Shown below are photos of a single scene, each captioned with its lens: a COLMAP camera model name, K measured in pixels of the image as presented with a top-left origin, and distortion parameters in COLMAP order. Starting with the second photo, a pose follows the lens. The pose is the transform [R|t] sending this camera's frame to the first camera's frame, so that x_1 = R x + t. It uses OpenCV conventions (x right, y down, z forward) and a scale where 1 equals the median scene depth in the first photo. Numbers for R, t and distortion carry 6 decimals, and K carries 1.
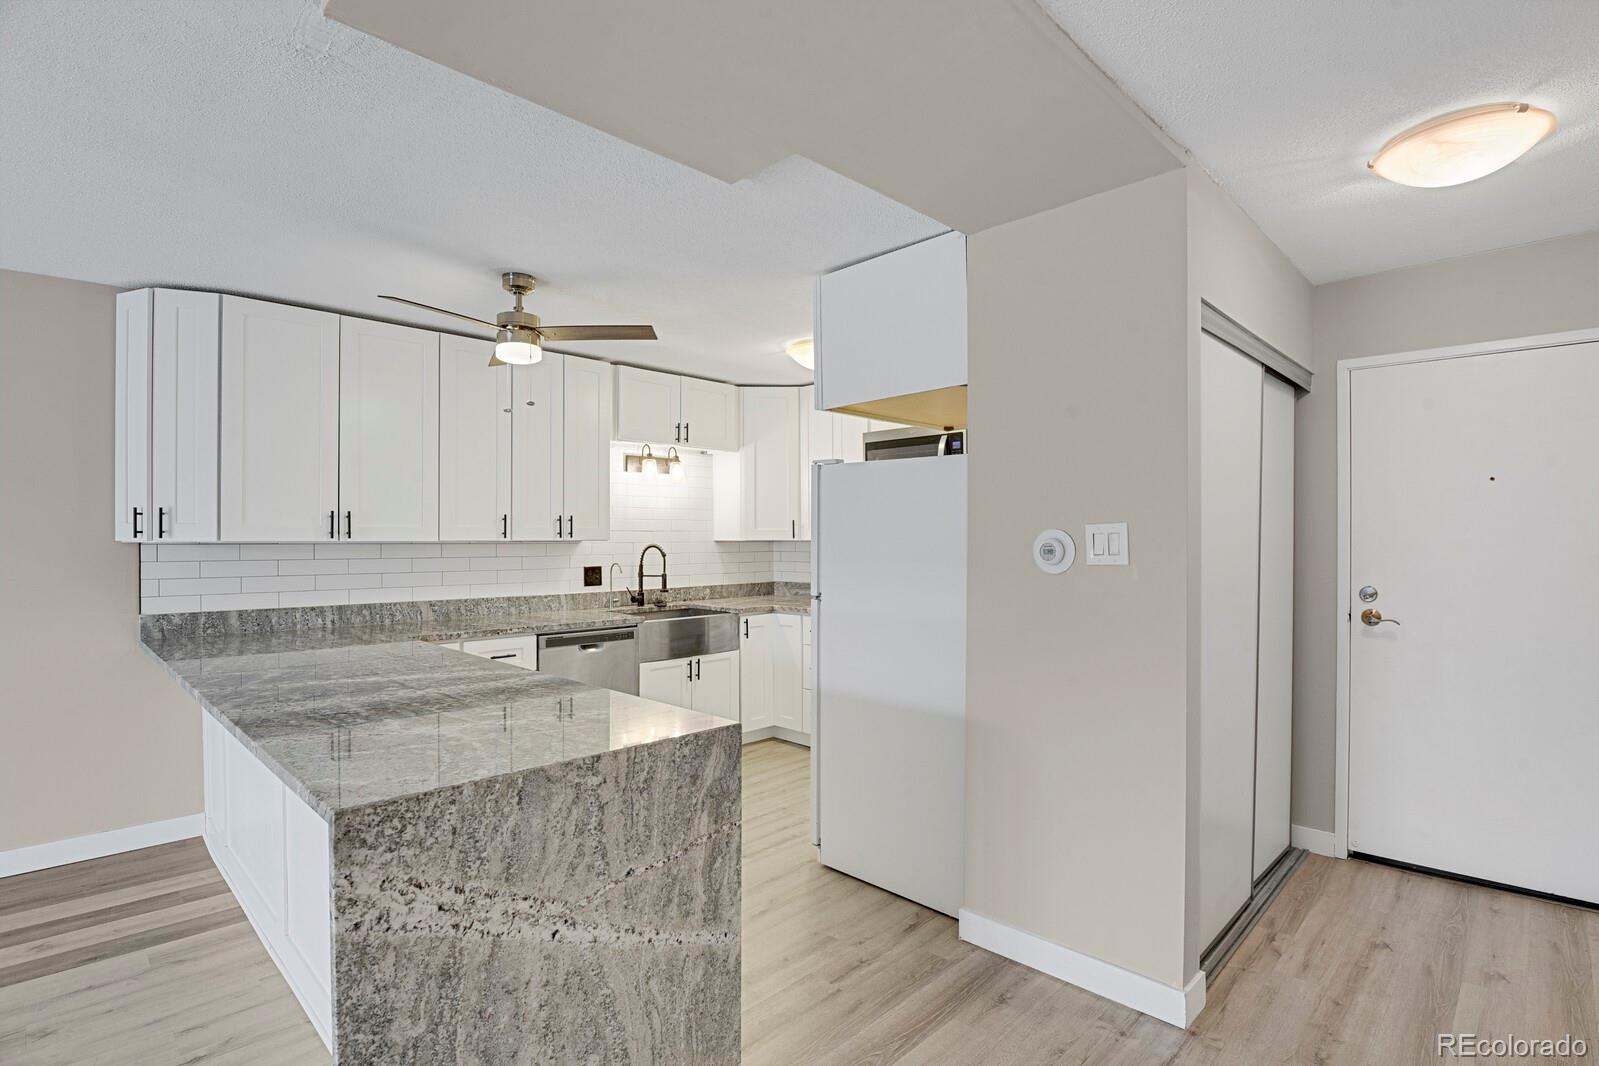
lens RADIAL K [[785.0, 0, 799.9], [0, 785.0, 533.8], [0, 0, 1]] dist [-0.020940, -0.003927]
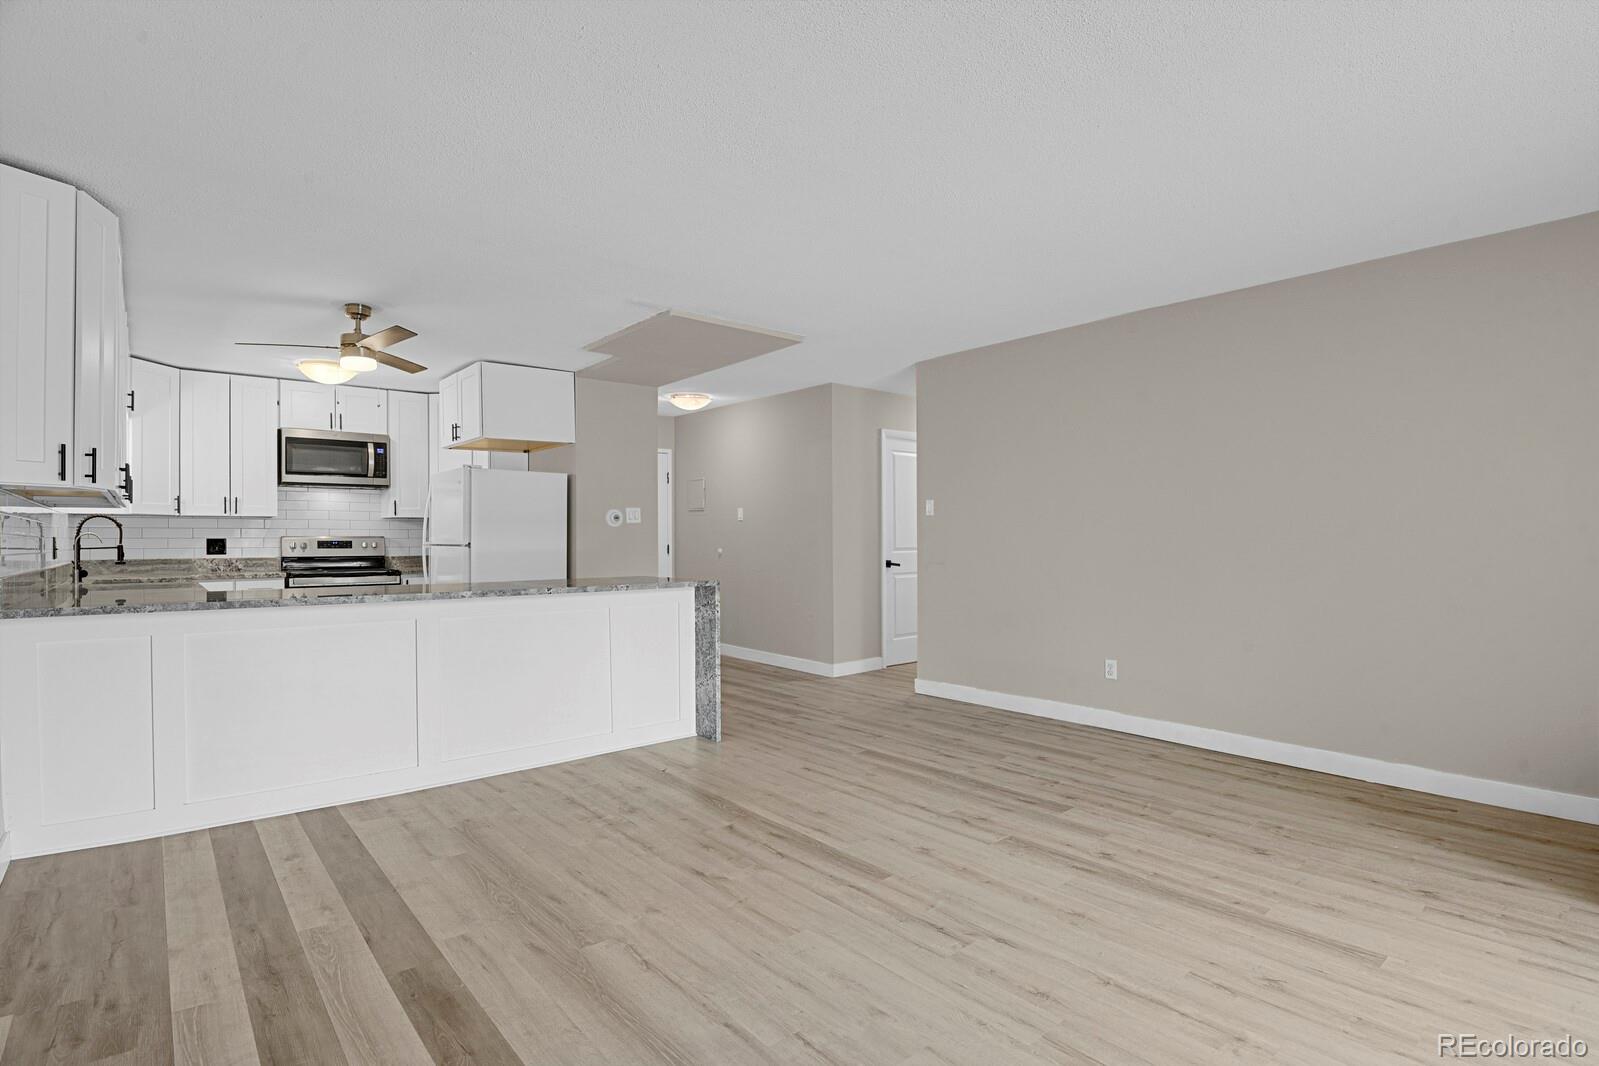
lens RADIAL K [[785.0, 0, 805.9], [0, 785.0, 540.1], [0, 0, 1]] dist [-0.020940, -0.003927]
pose [[0.088901, -0.002998, 0.996036, -1.472773], [0.000557, 0.999995, 0.002960, 0.059794], [-0.996040, 0.000292, 0.088902, 0.114046]]
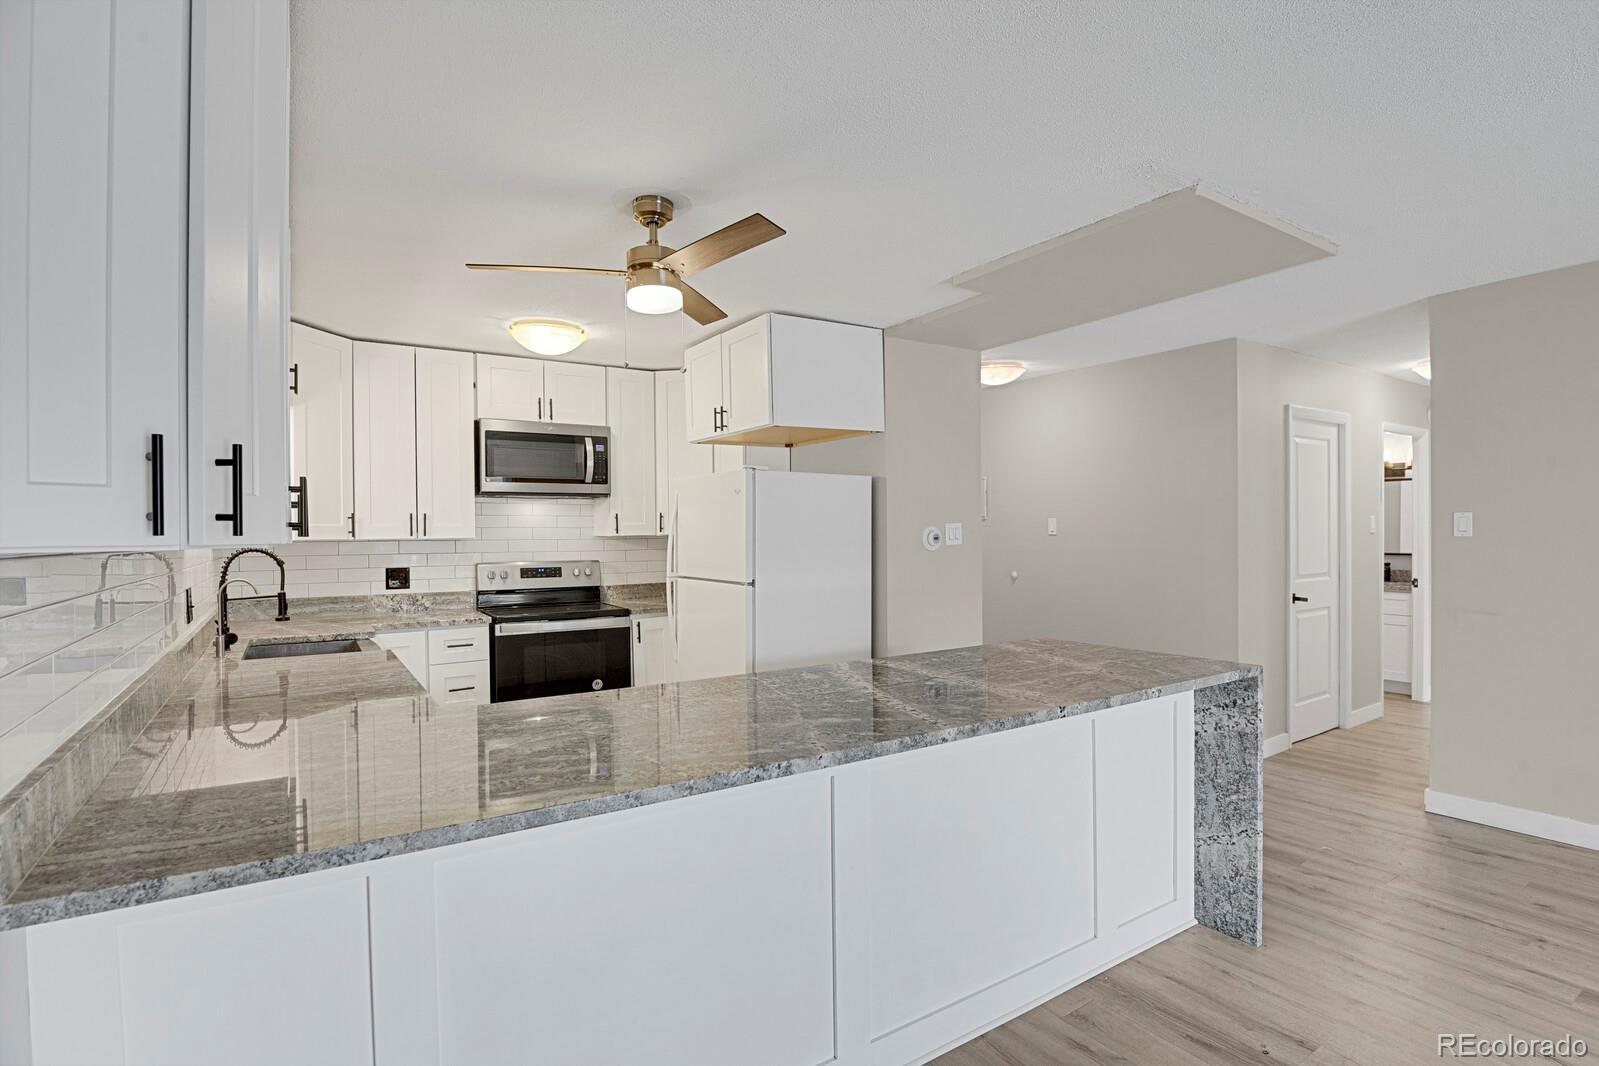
lens RADIAL K [[785.0, 0, 808.8], [0, 785.0, 539.0], [0, 0, 1]] dist [-0.020940, -0.003927]
pose [[0.209628, -0.011353, 0.977715, -1.007172], [0.004887, 0.999932, 0.010563, 0.002698], [-0.977769, 0.002563, 0.209670, 0.624062]]
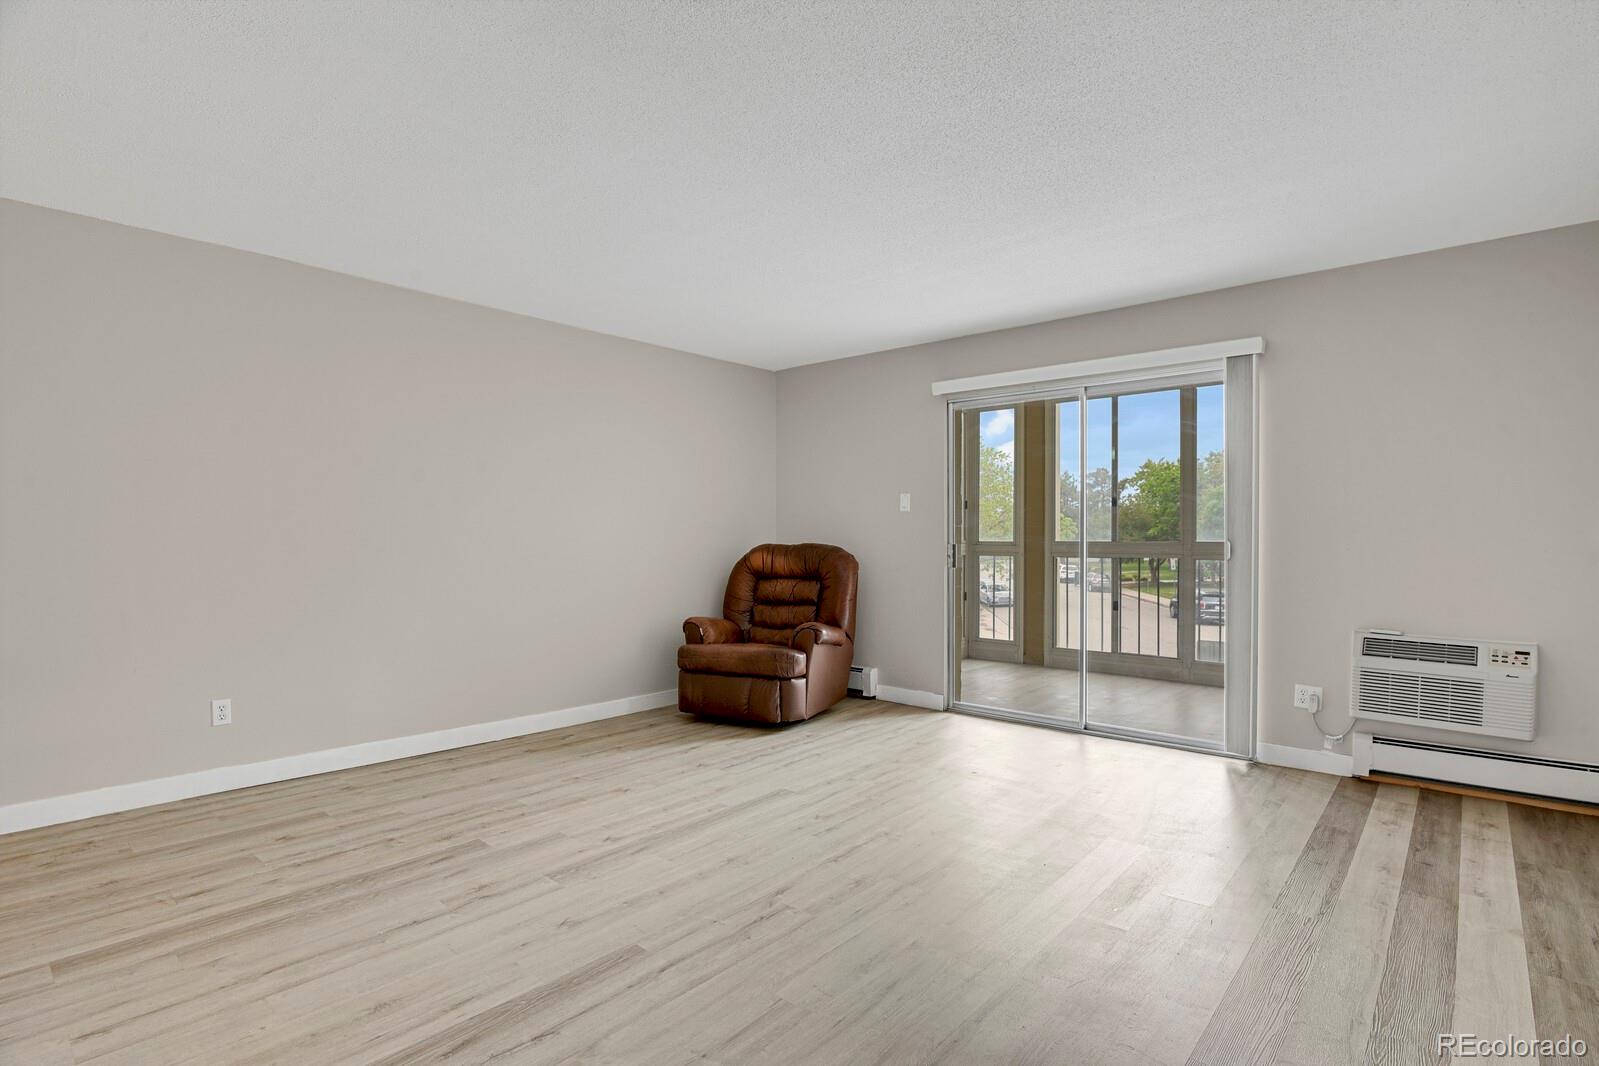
lens RADIAL K [[785.0, 0, 799.3], [0, 785.0, 531.5], [0, 0, 1]] dist [-0.020940, -0.003927]
pose [[-0.998304, -0.001745, -0.058197, -0.797720], [-0.001083, 0.999934, -0.011396, 0.062296], [0.058213, -0.011313, -0.998240, 0.743097]]
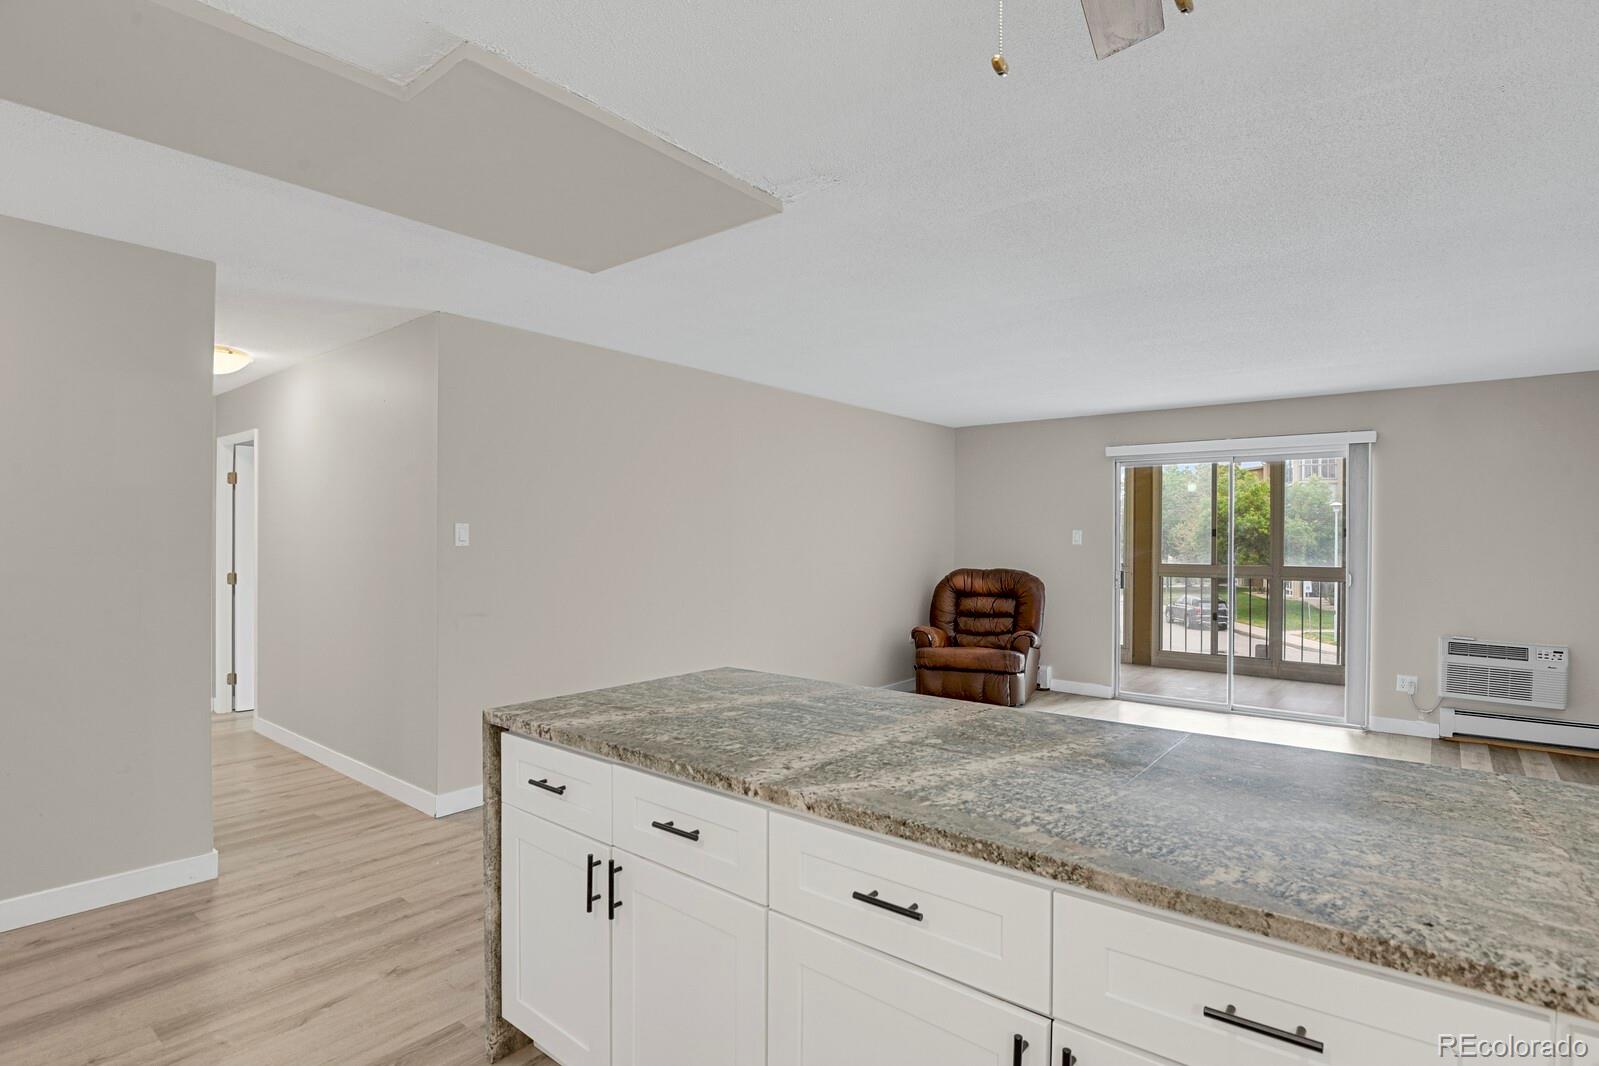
lens RADIAL K [[785.0, 0, 801.9], [0, 785.0, 534.2], [0, 0, 1]] dist [-0.020940, -0.003927]
pose [[-0.995541, -0.007457, -0.094033, -0.219701], [-0.006238, 0.999893, -0.013258, 0.009944], [0.094122, -0.012613, -0.995481, 1.127019]]
